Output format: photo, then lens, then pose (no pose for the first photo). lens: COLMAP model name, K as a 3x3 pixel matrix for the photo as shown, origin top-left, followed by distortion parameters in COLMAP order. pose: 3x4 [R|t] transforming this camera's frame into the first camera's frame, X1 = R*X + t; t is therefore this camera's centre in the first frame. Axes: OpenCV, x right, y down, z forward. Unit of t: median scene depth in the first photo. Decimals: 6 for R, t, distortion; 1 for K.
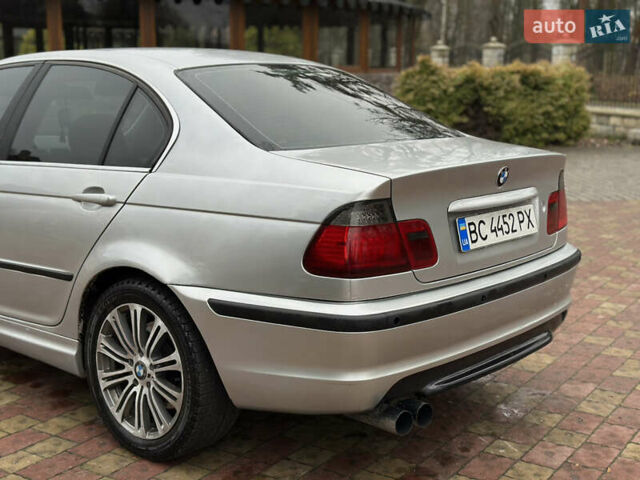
lens RADIAL K [[880.5, 0, 320.0], [0, 880.5, 240.0], [0, 0, 1]] dist [0.204600, -0.438048]
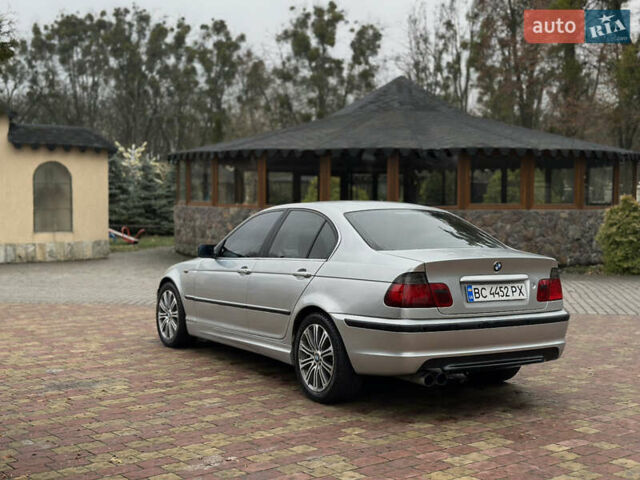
lens RADIAL K [[880.5, 0, 320.0], [0, 880.5, 240.0], [0, 0, 1]] dist [0.204600, -0.438048]
pose [[0.951593, 0.011920, -0.307131, 0.411457], [-0.057396, 0.988563, -0.139462, 0.157391], [0.301956, 0.150339, 0.941393, -0.917094]]
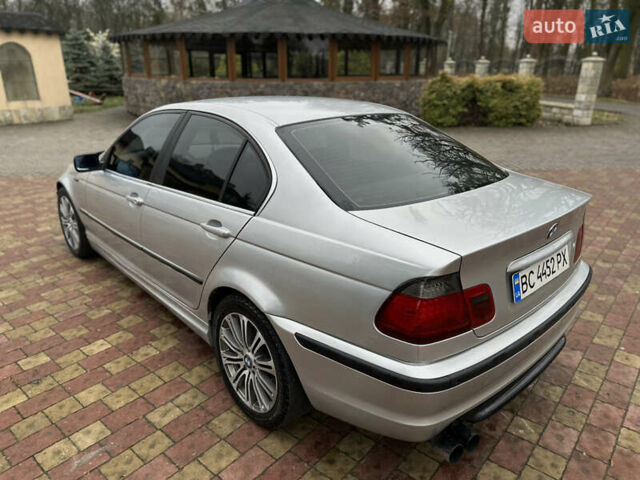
lens RADIAL K [[443.4, 0, 320.0], [0, 443.4, 240.0], [0, 0, 1]] dist [0.044627, -0.047164]
pose [[0.992595, 0.039676, -0.114809, -0.023952], [-0.019128, 0.984414, 0.174821, -0.147982], [0.119956, -0.171330, 0.977884, 0.377678]]
